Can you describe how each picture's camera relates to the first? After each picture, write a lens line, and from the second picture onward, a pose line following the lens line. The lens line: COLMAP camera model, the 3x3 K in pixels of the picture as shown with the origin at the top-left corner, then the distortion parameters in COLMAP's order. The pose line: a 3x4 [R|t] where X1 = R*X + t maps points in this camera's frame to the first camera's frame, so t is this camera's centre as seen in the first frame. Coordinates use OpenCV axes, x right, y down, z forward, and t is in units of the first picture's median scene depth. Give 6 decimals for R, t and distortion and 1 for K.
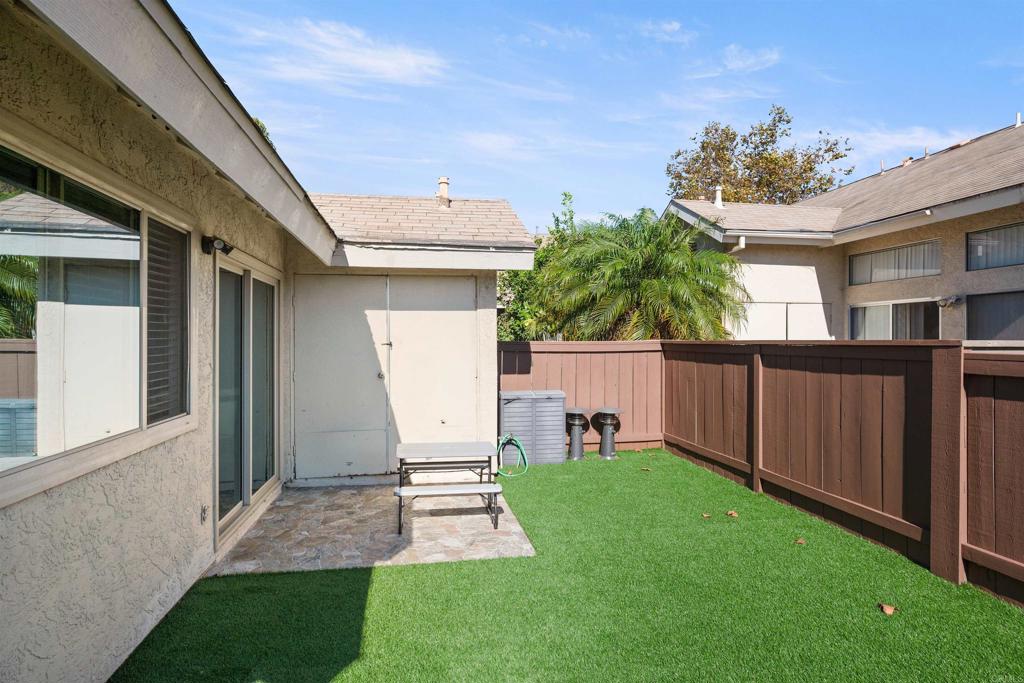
lens RADIAL K [[553.4, 0, 510.6], [0, 553.4, 338.7], [0, 0, 1]] dist [0.001571, -0.000016]
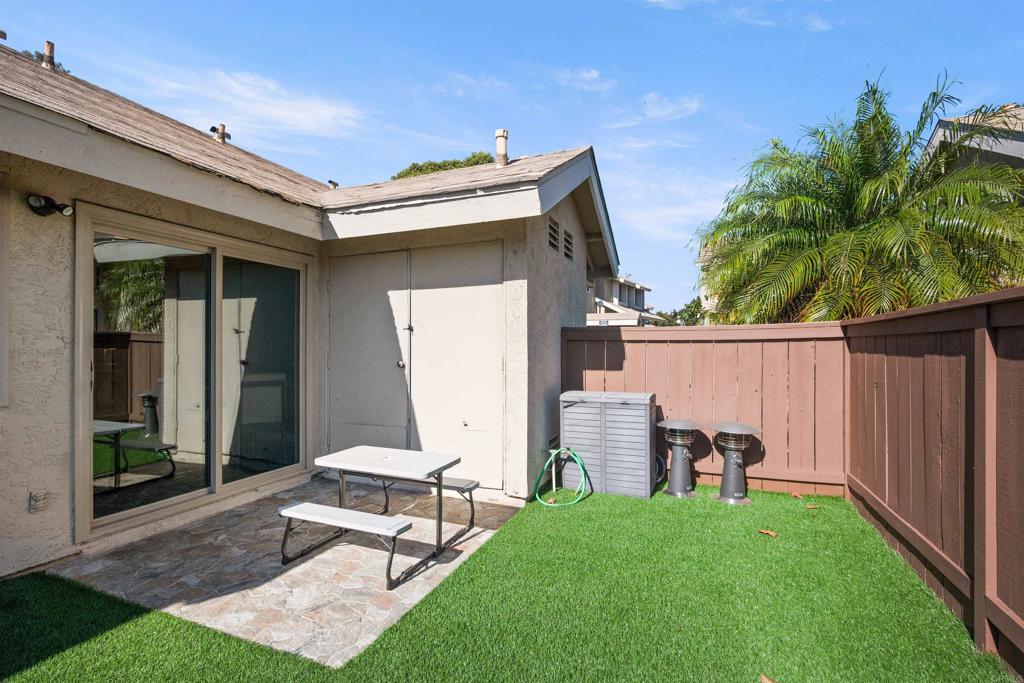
lens RADIAL K [[477.6, 0, 510.5], [0, 477.6, 348.8], [0, 0, 1]] dist [0.002066, -0.001033]
pose [[0.841912, -0.000401, -0.539615, 0.315553], [0.002672, 0.999991, 0.003425, 0.039060], [0.539609, -0.004325, 0.841905, 0.458098]]
